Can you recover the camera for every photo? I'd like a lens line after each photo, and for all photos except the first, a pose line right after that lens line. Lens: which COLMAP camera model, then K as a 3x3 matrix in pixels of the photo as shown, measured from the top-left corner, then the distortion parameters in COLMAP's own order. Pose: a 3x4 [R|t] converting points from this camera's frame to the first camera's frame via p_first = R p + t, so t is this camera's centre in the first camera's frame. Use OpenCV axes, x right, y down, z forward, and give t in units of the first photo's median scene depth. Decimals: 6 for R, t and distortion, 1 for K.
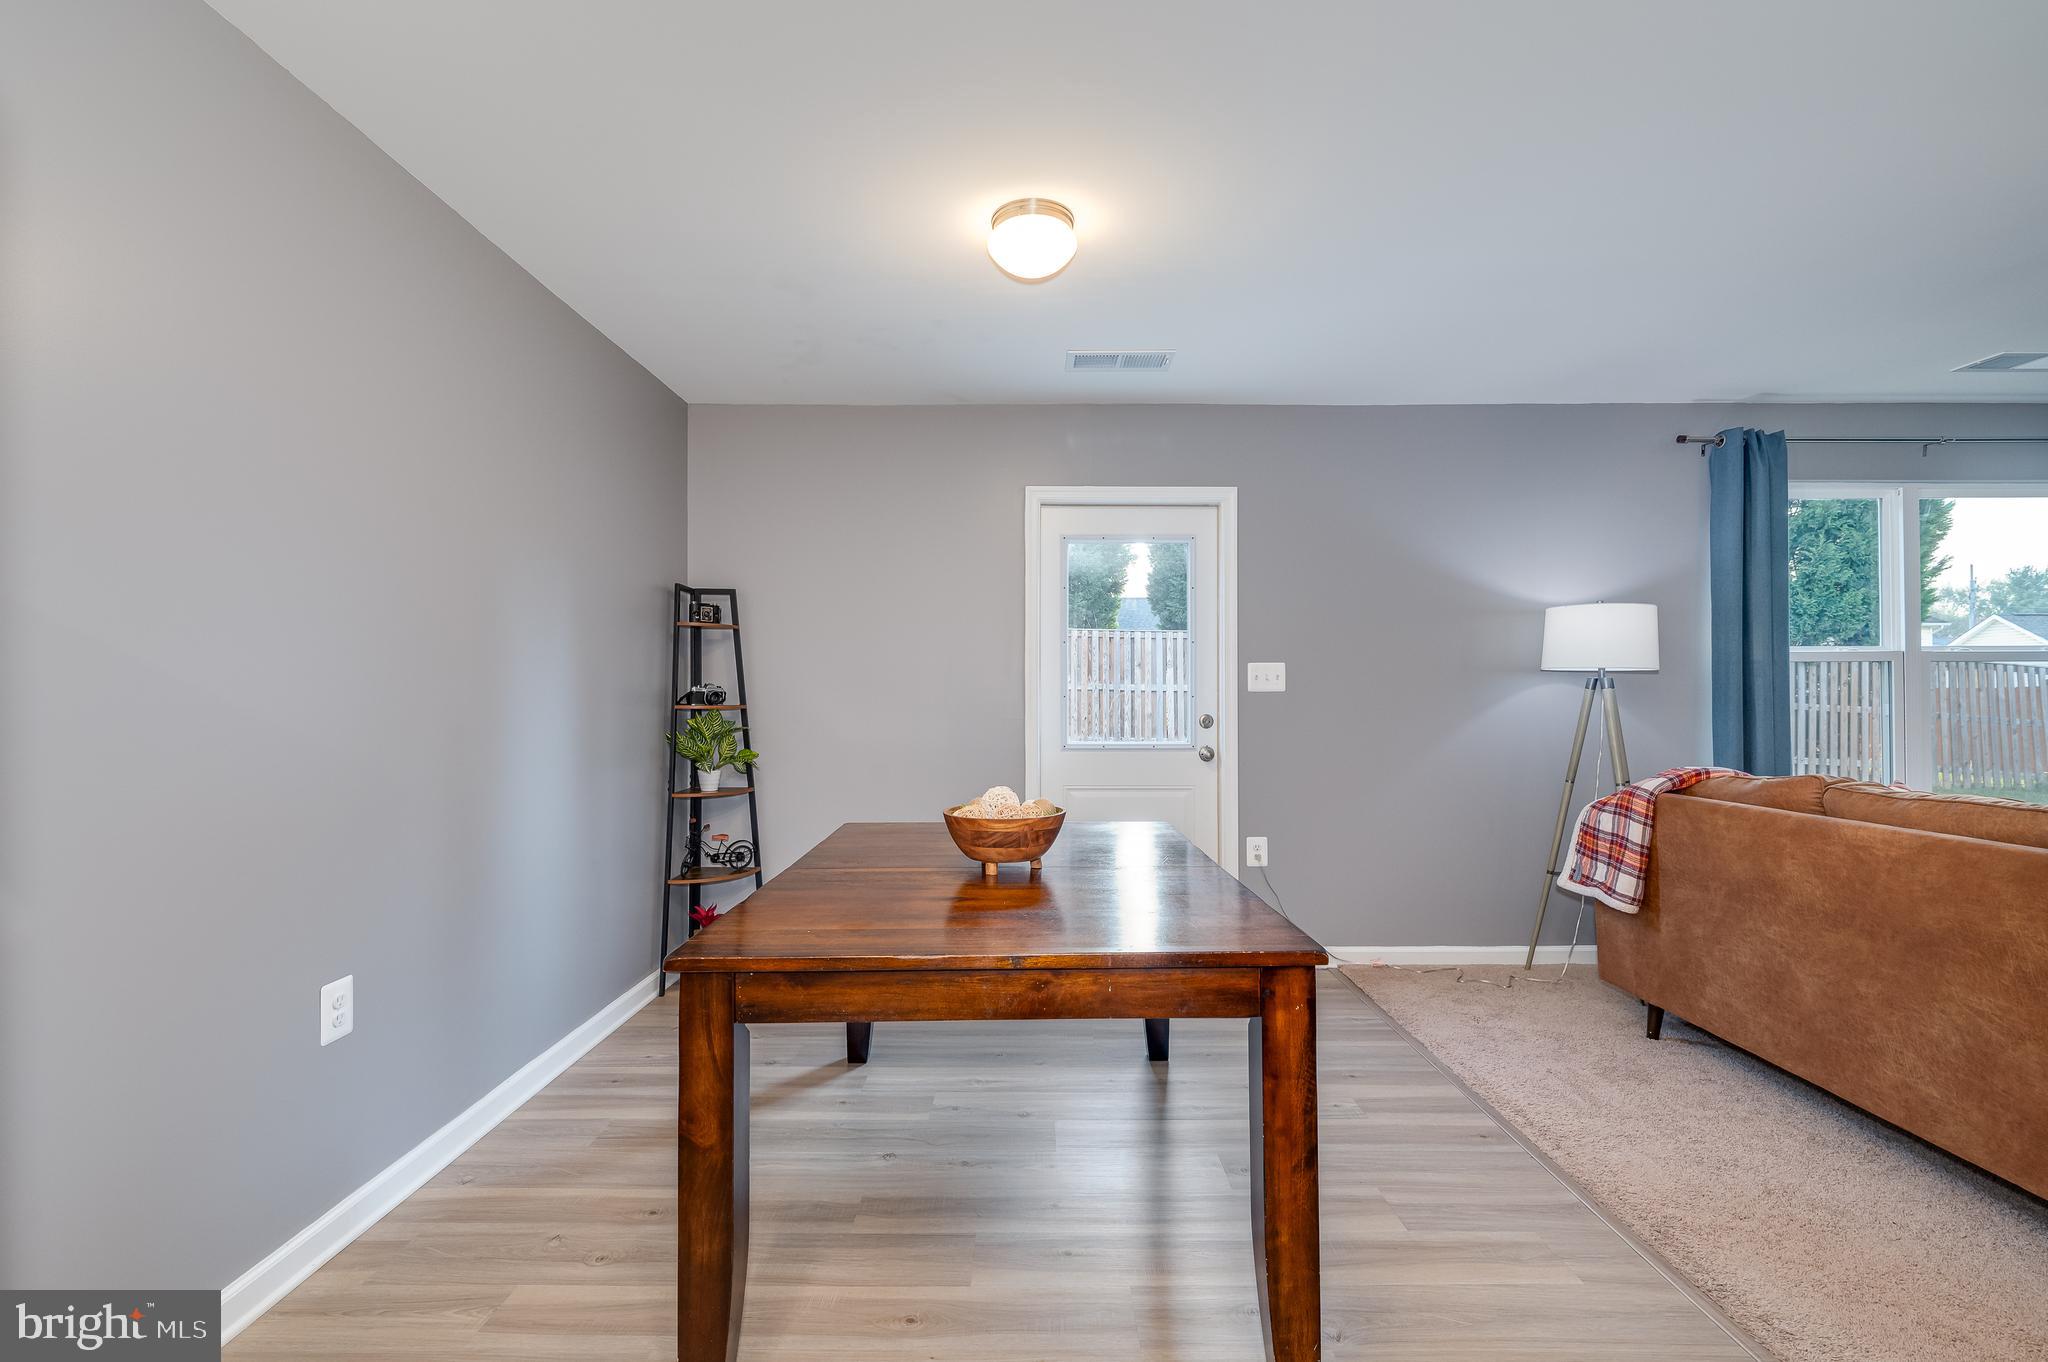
lens RADIAL K [[903.7, 0, 1014.2], [0, 903.7, 692.9], [0, 0, 1]] dist [-0.002995, -0.000263]
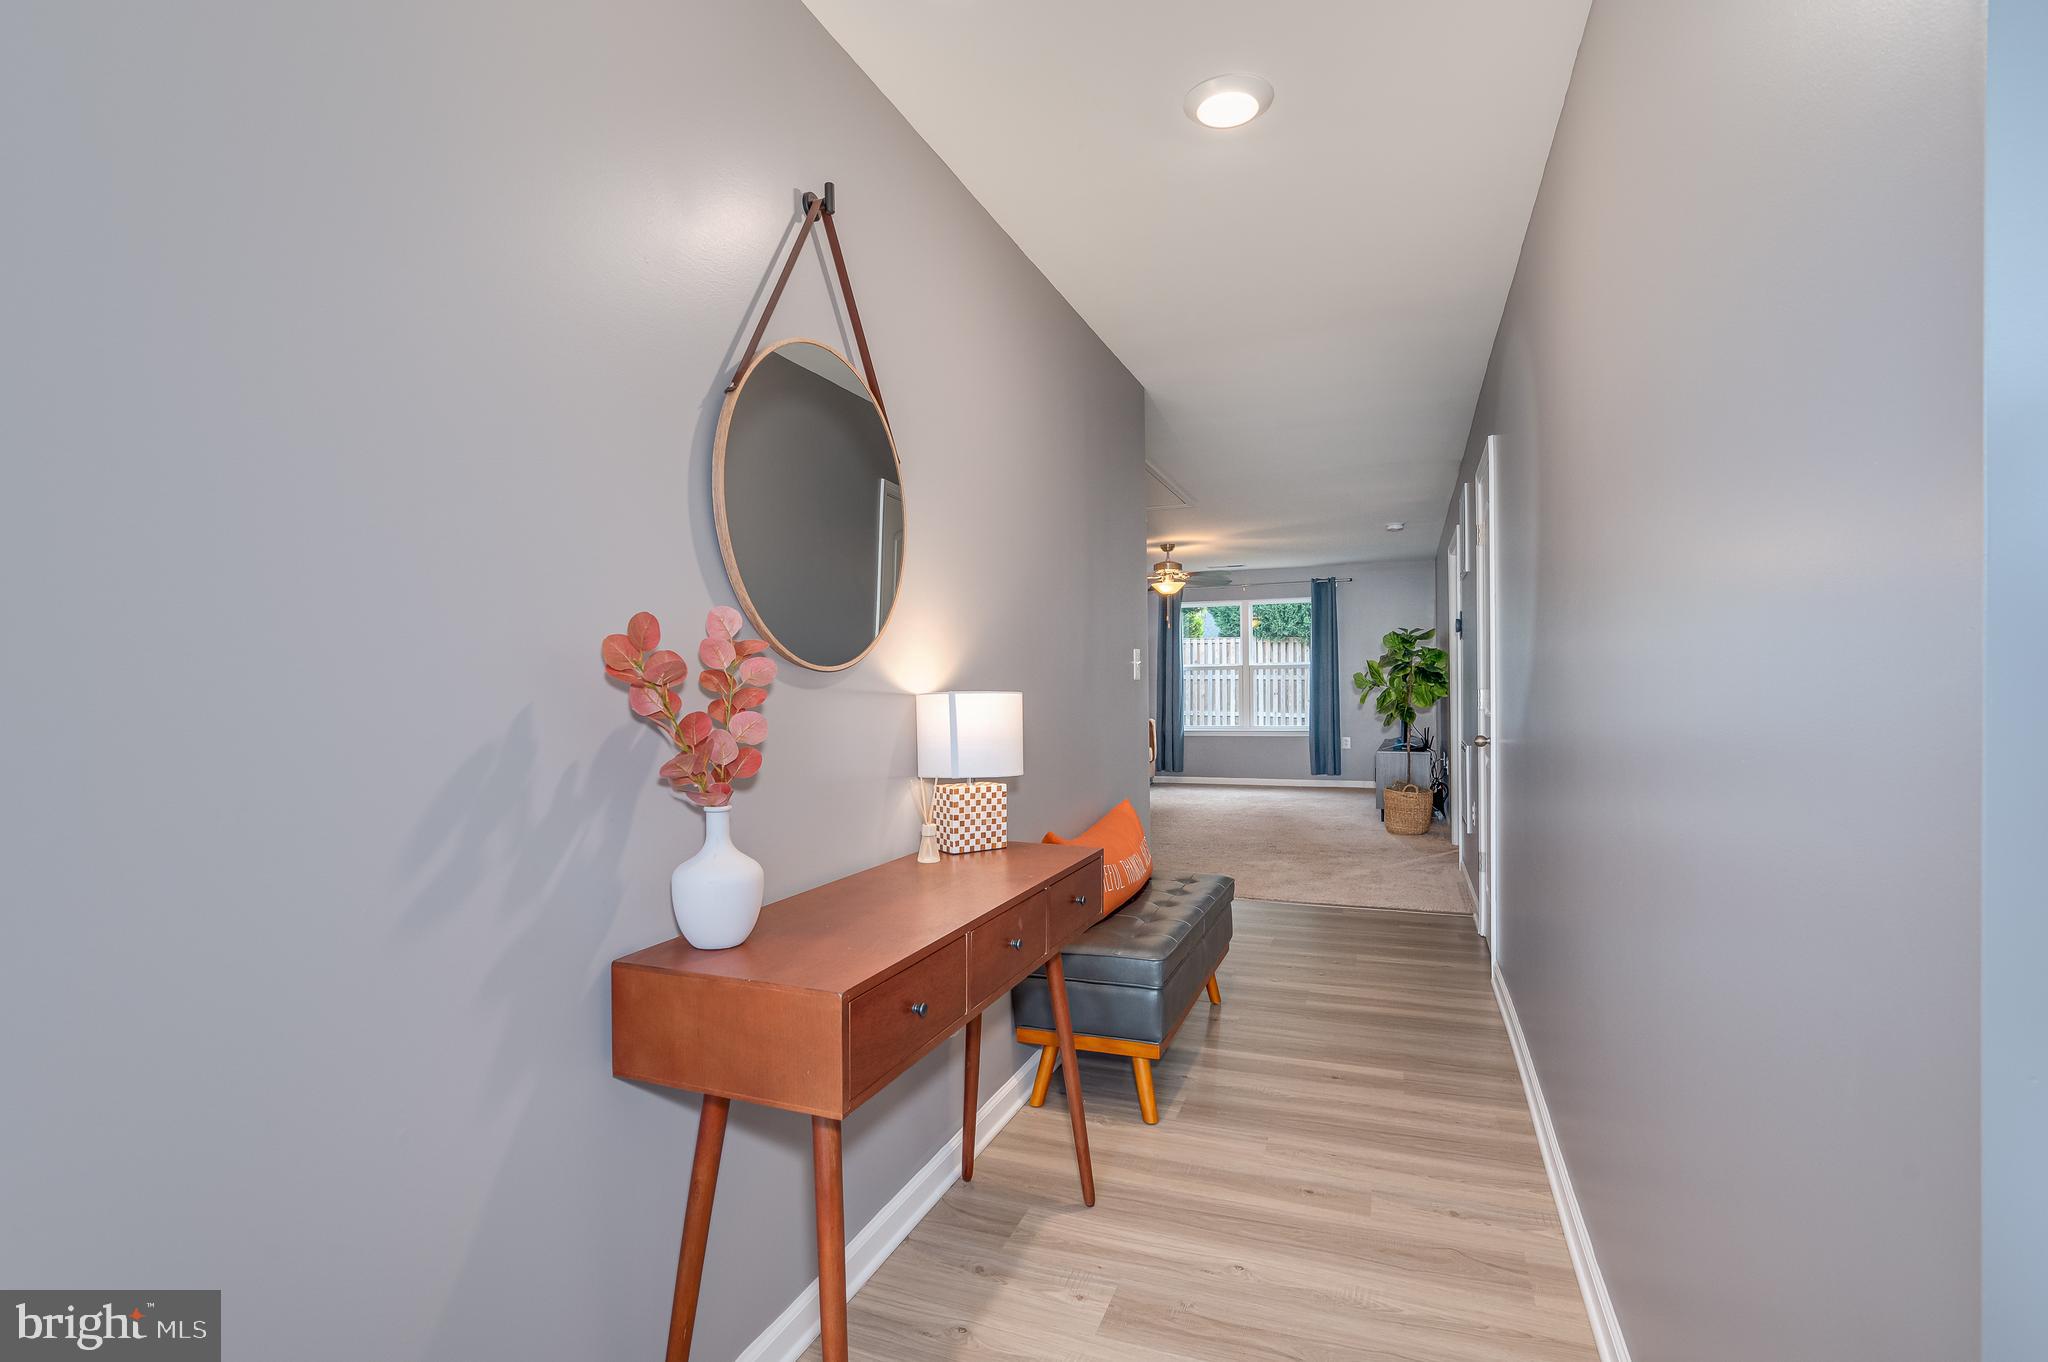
lens RADIAL K [[932.8, 0, 1021.5], [0, 932.8, 700.7], [0, 0, 1]] dist [0.103661, -0.000076]
pose [[0.933700, -0.006492, -0.357998, 1.379005], [0.014898, 0.999674, 0.020729, -0.011385], [0.357747, -0.024688, 0.933492, -1.778921]]
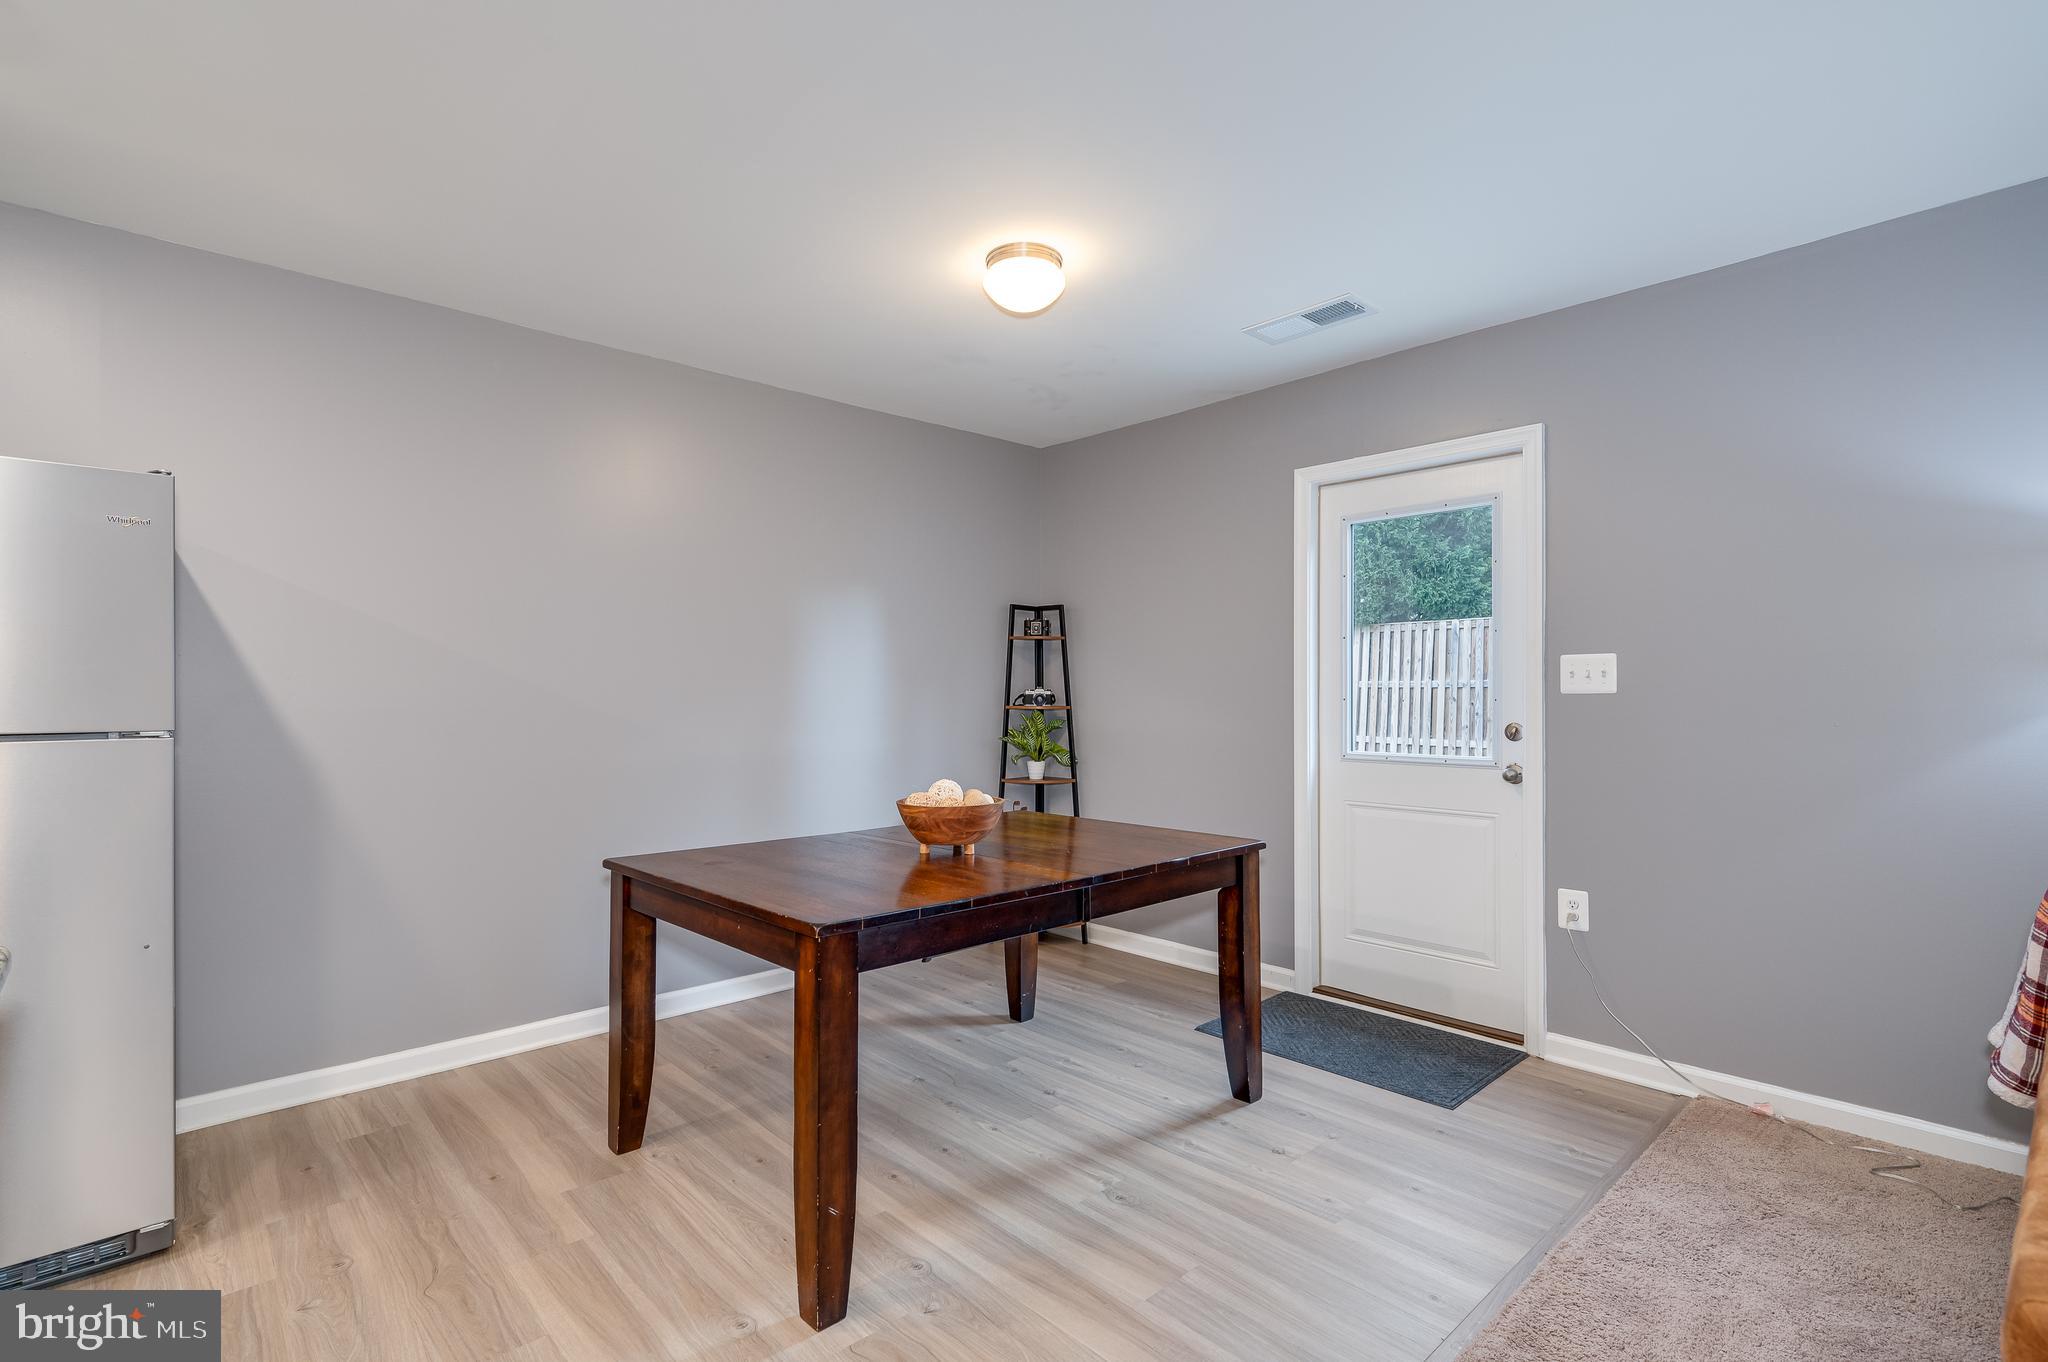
lens RADIAL K [[957.6, 0, 1023.8], [0, 957.6, 693.3], [0, 0, 1]] dist [0.001365, 0.000610]
pose [[0.681688, -0.000912, -0.731642, 0.537668], [0.004132, 0.999988, 0.002603, -0.005768], [0.731631, -0.004798, 0.681684, 0.135653]]
